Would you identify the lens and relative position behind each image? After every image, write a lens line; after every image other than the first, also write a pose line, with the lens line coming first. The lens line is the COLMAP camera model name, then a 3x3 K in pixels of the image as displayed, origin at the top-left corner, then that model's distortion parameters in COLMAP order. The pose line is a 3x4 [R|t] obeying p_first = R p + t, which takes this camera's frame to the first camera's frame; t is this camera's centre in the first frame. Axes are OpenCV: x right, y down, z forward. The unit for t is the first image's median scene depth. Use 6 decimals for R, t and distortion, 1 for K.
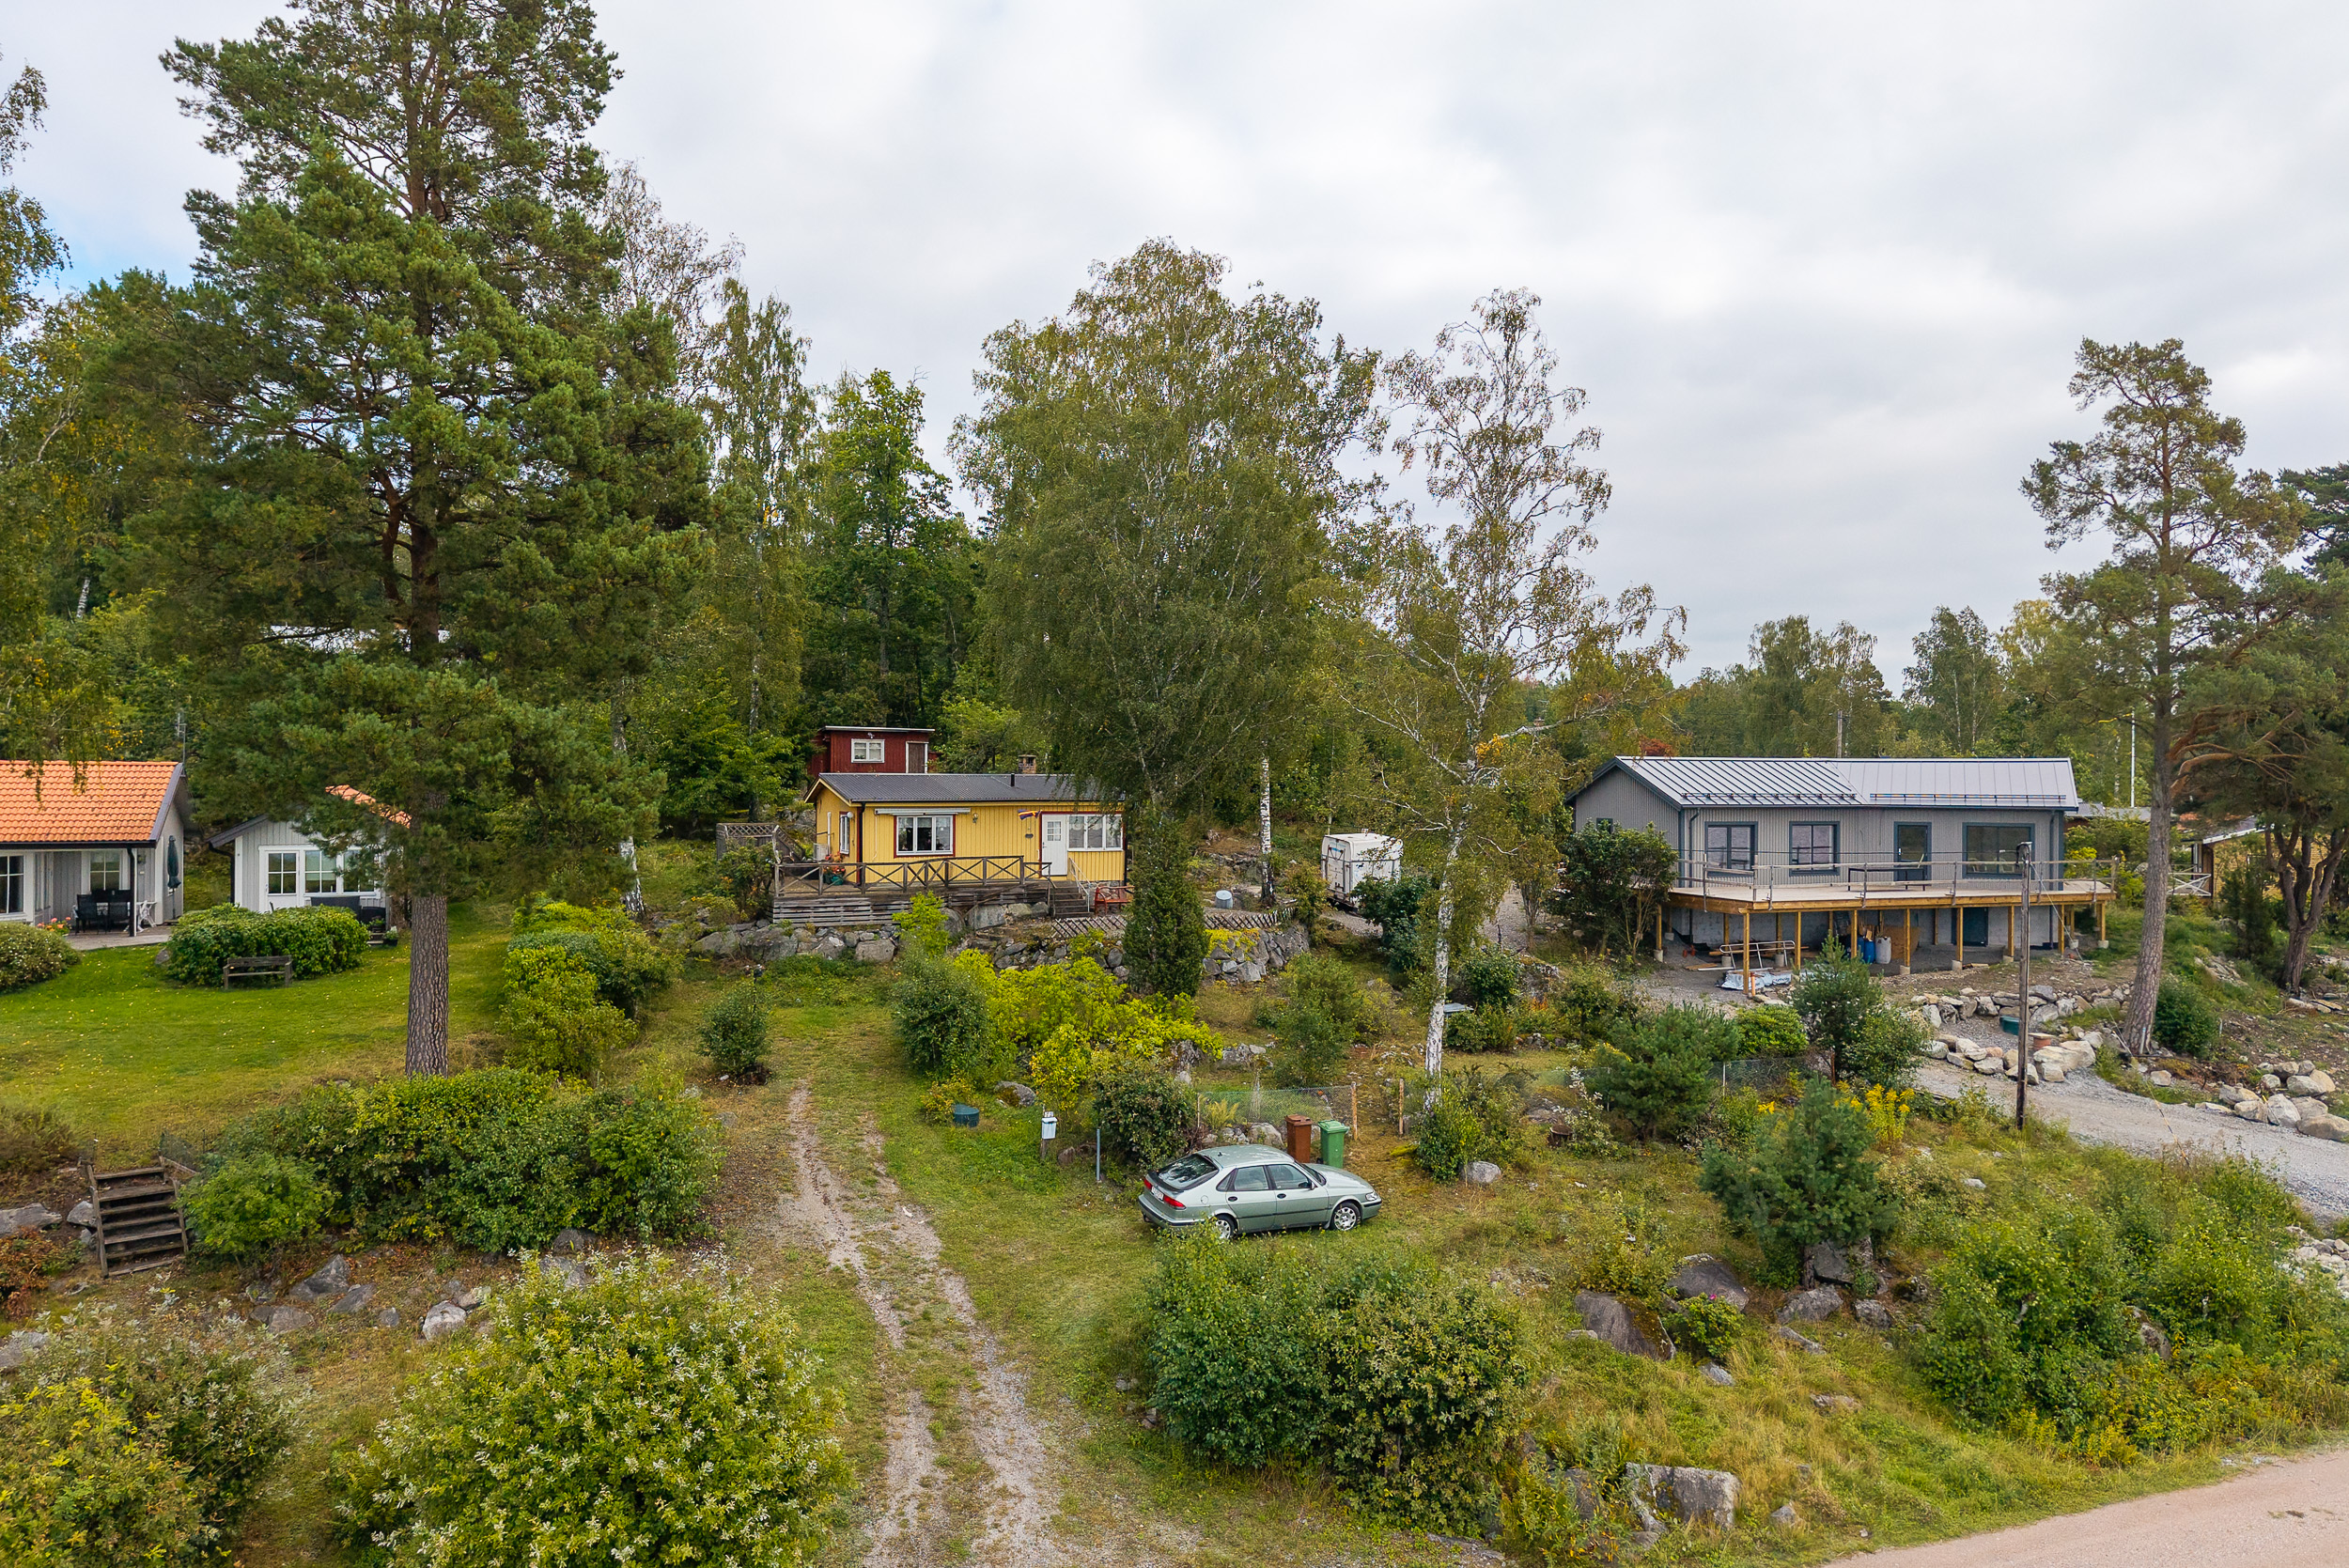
lens RADIAL K [[1594.1, 0, 1174.5], [0, 1594.1, 784.0], [0, 0, 1]] dist [0.029183, -0.000791]
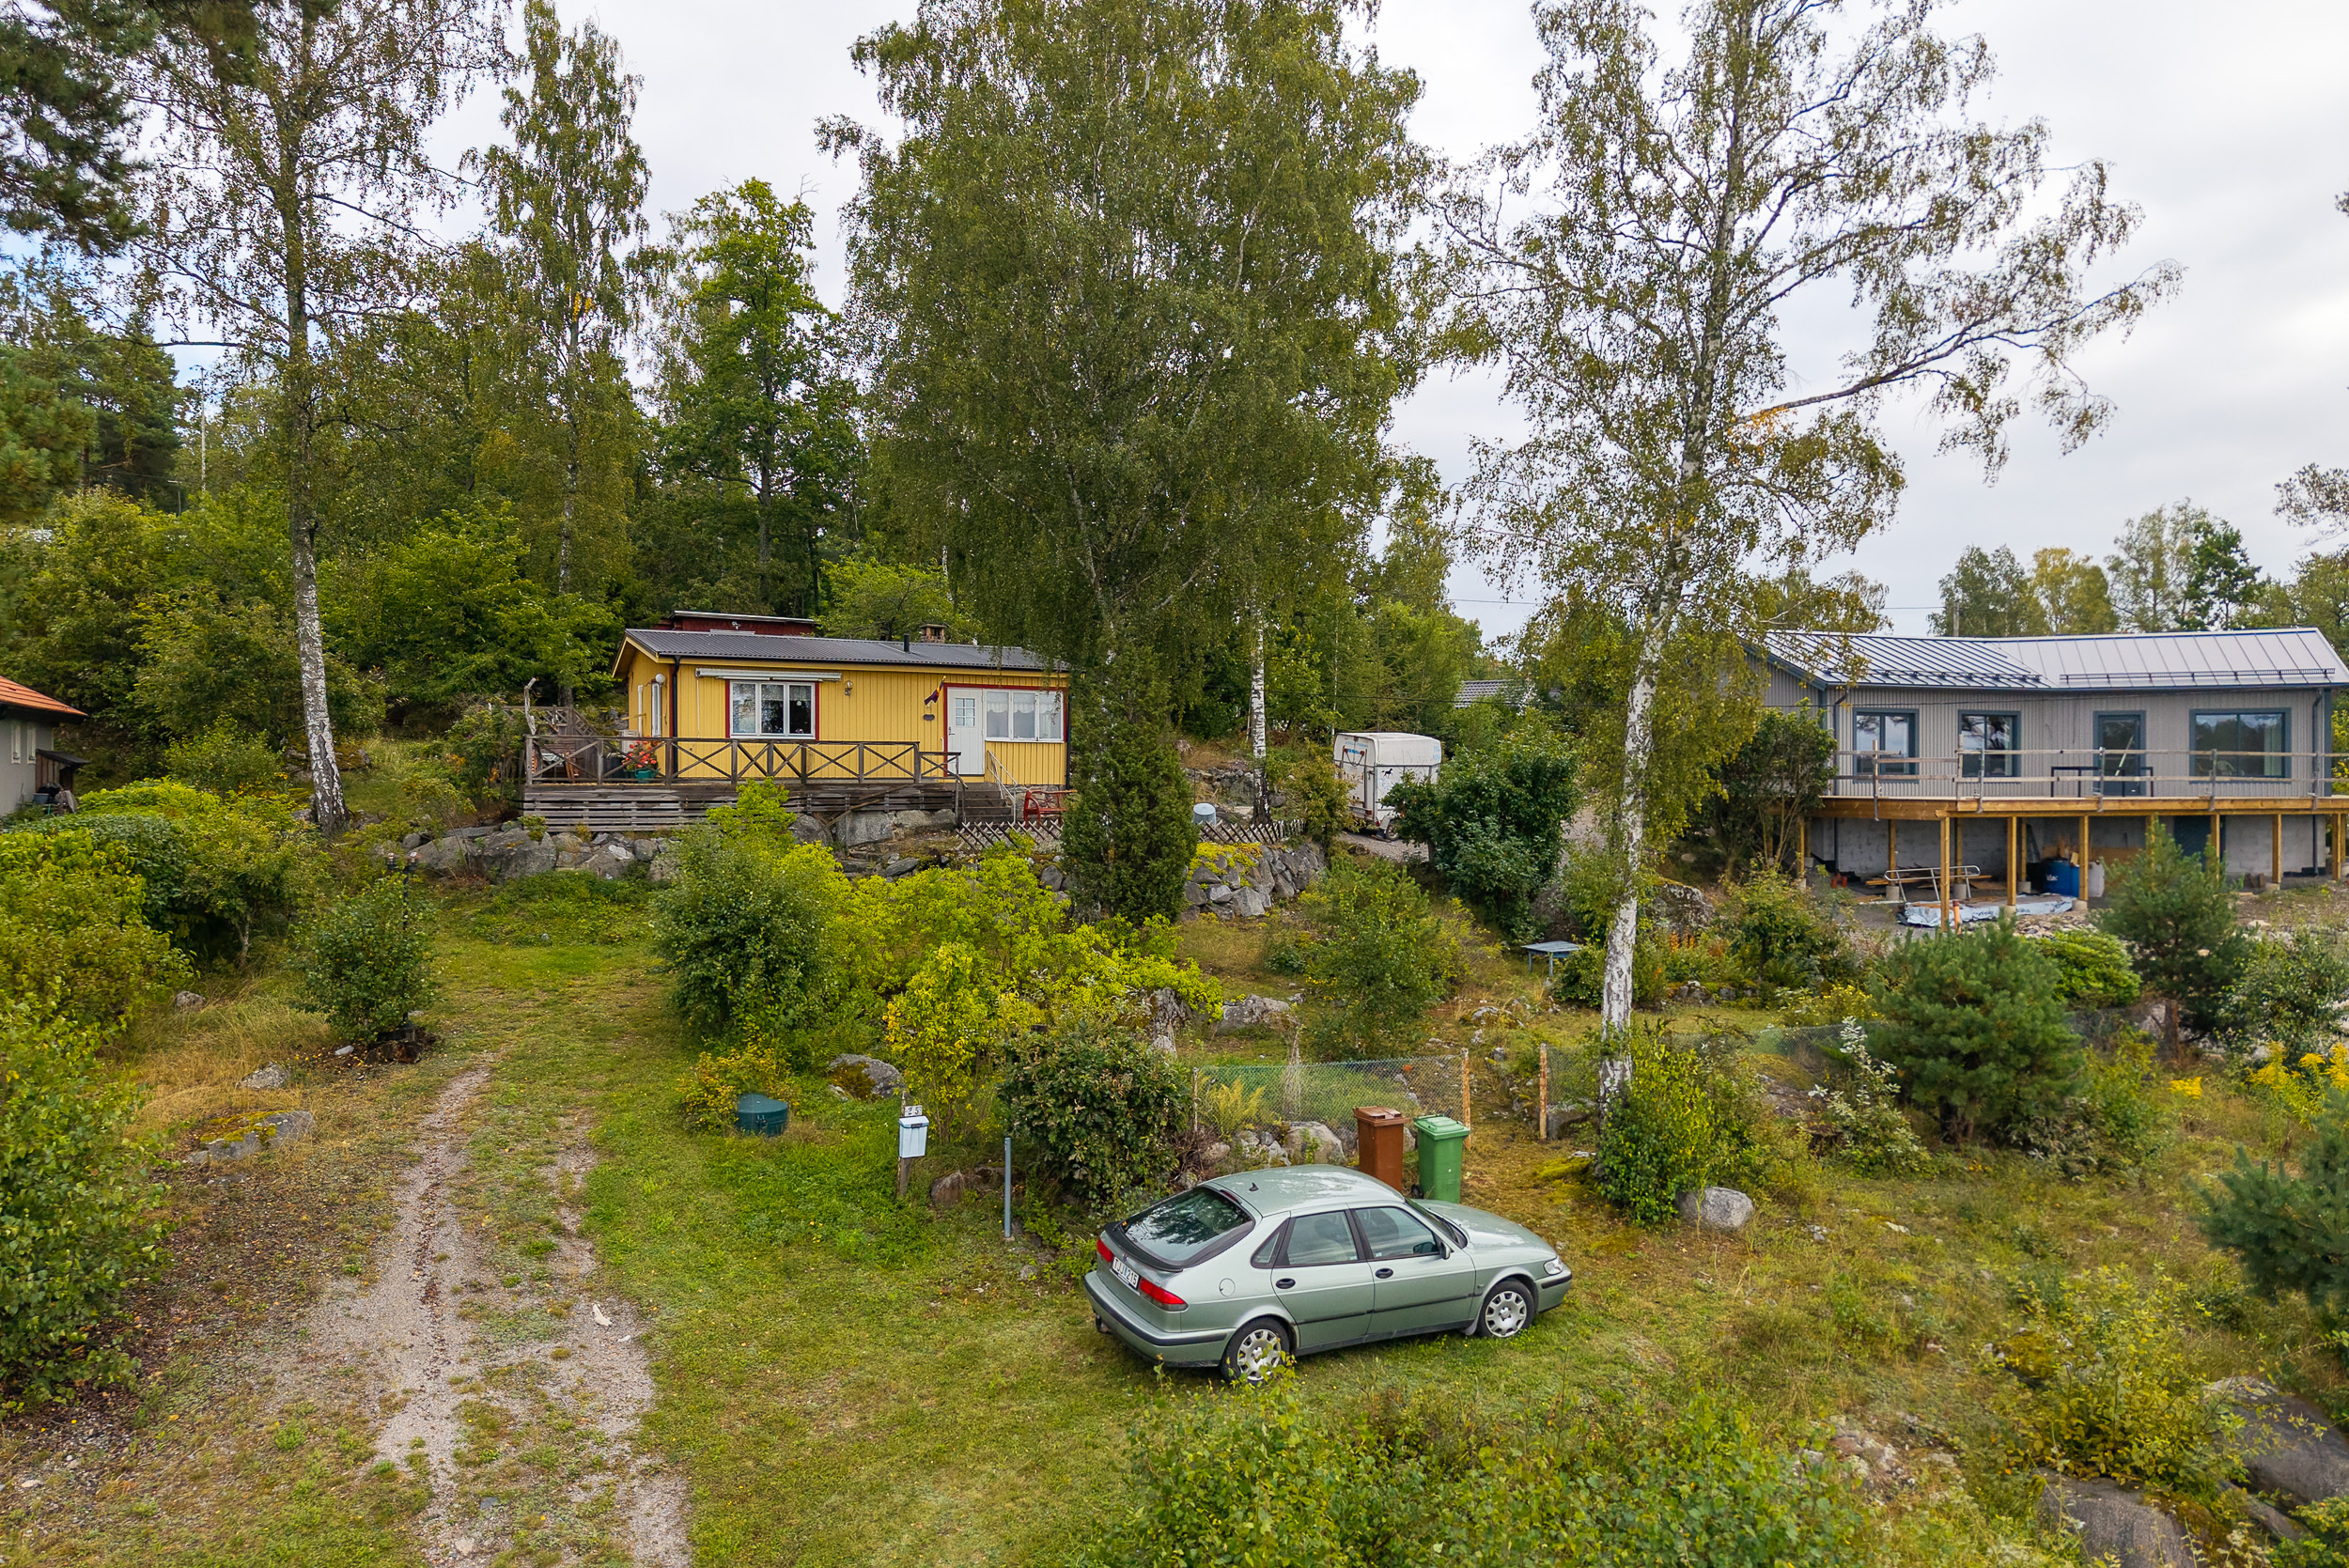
lens RADIAL K [[1591.5, 0, 1187.4], [0, 1591.5, 792.0], [0, 0, 1]] dist [0.000246, 0.001614]
pose [[0.999165, -0.002608, 0.040772, -0.009509], [0.002463, 0.999990, 0.003618, 0.095347], [-0.040781, -0.003514, 0.999162, 0.449085]]
